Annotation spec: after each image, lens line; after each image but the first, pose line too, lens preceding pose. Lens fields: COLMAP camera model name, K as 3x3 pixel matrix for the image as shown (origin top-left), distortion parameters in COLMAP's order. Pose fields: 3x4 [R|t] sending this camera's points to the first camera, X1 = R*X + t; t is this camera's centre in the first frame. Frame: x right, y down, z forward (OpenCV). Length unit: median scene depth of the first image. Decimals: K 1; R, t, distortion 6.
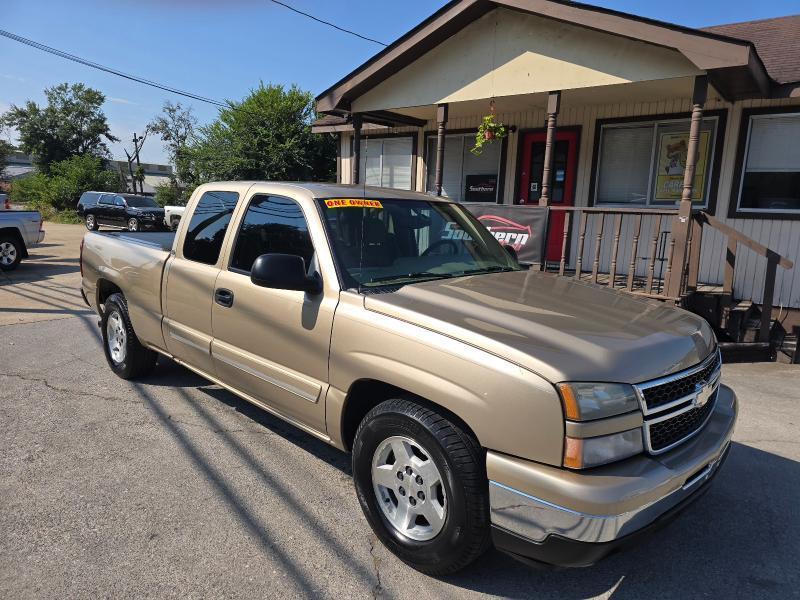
lens RADIAL K [[541.1, 0, 406.0], [0, 541.1, 302.6], [0, 0, 1]] dist [0.068070, -0.067680]
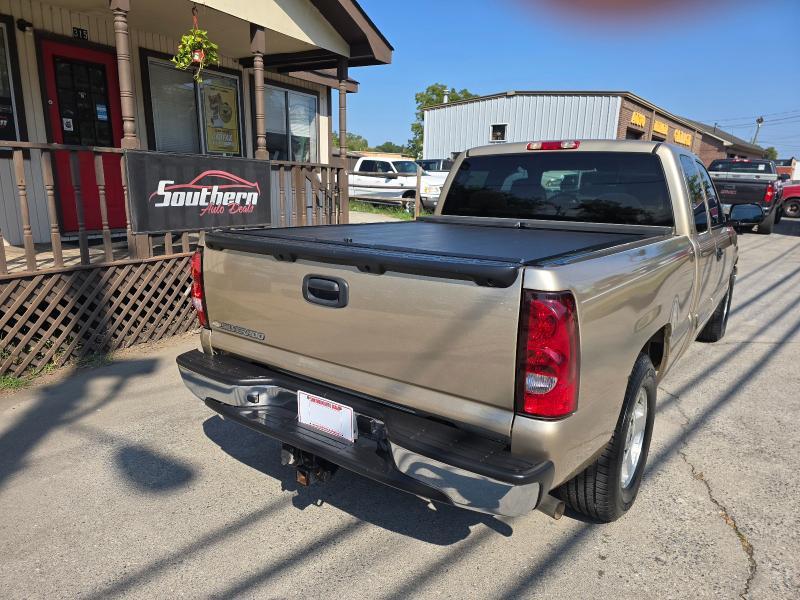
lens RADIAL K [[542.9, 0, 402.0], [0, 542.9, 302.1], [0, 0, 1]] dist [0.063392, -0.061171]
pose [[-0.149263, -0.250620, 0.956509, -0.720015], [0.147156, 0.950943, 0.272126, -0.170509], [-0.977786, 0.181375, -0.105060, 0.942233]]
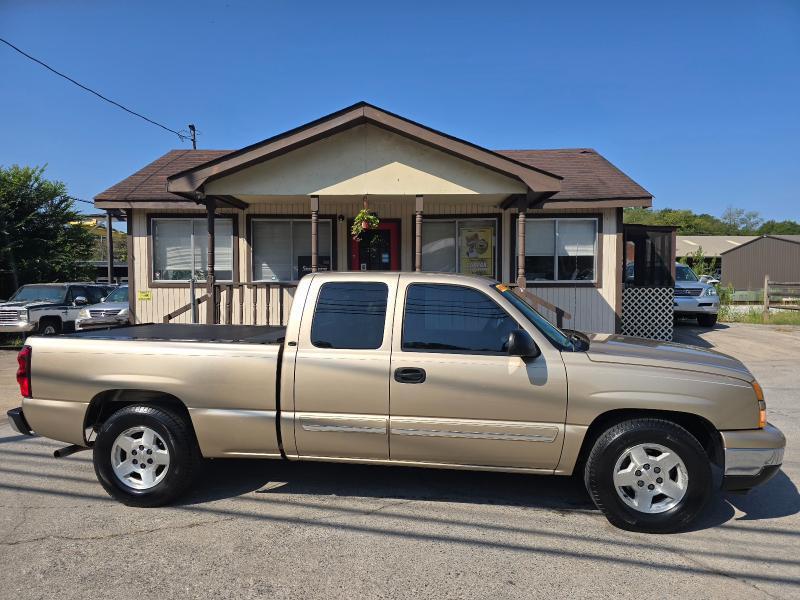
lens RADIAL K [[541.1, 0, 406.0], [0, 541.1, 302.6], [0, 0, 1]] dist [0.068070, -0.067680]
pose [[0.794412, -0.053357, 0.605031, -0.528405], [0.132533, 0.987358, -0.086944, -0.032694], [-0.592744, 0.149256, 0.791440, 0.057055]]
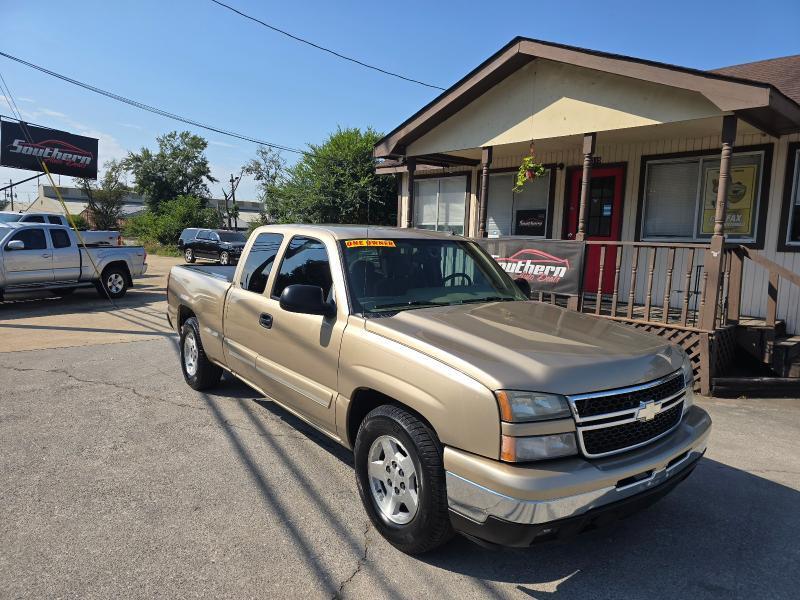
lens RADIAL K [[542.9, 0, 402.0], [0, 542.9, 302.1], [0, 0, 1]] dist [0.063392, -0.061171]
pose [[0.988397, 0.010761, -0.151510, 0.077103], [-0.019503, 0.998221, -0.056336, 0.006411], [0.150634, 0.058637, 0.986849, -0.080639]]
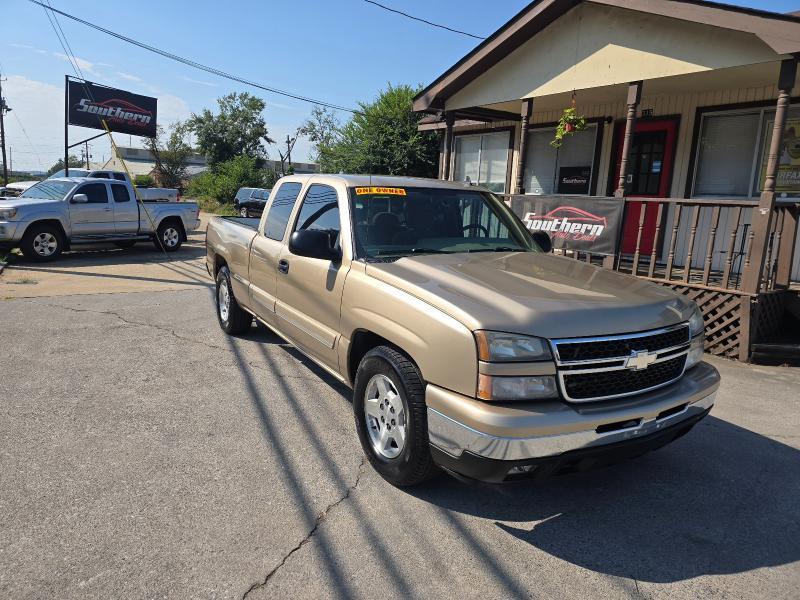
lens RADIAL K [[543.7, 0, 392.7], [0, 543.7, 299.2], [0, 0, 1]] dist [0.064082, -0.063477]
pose [[0.963979, 0.051452, -0.260955, 0.127608], [-0.051198, 0.998658, 0.007774, 0.023078], [0.261005, 0.005867, 0.965320, -0.079505]]
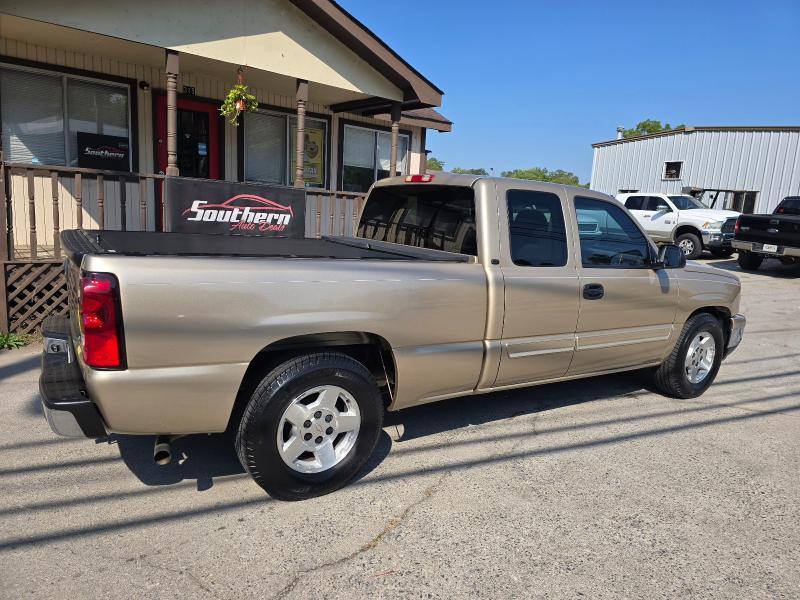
lens RADIAL K [[538.9, 0, 408.0], [0, 538.9, 293.5], [0, 0, 1]] dist [0.067665, -0.063127]
pose [[0.212139, -0.174951, 0.961452, -0.778714], [0.115570, 0.981432, 0.153087, -0.115543], [-0.970382, 0.078639, 0.228419, 0.587245]]
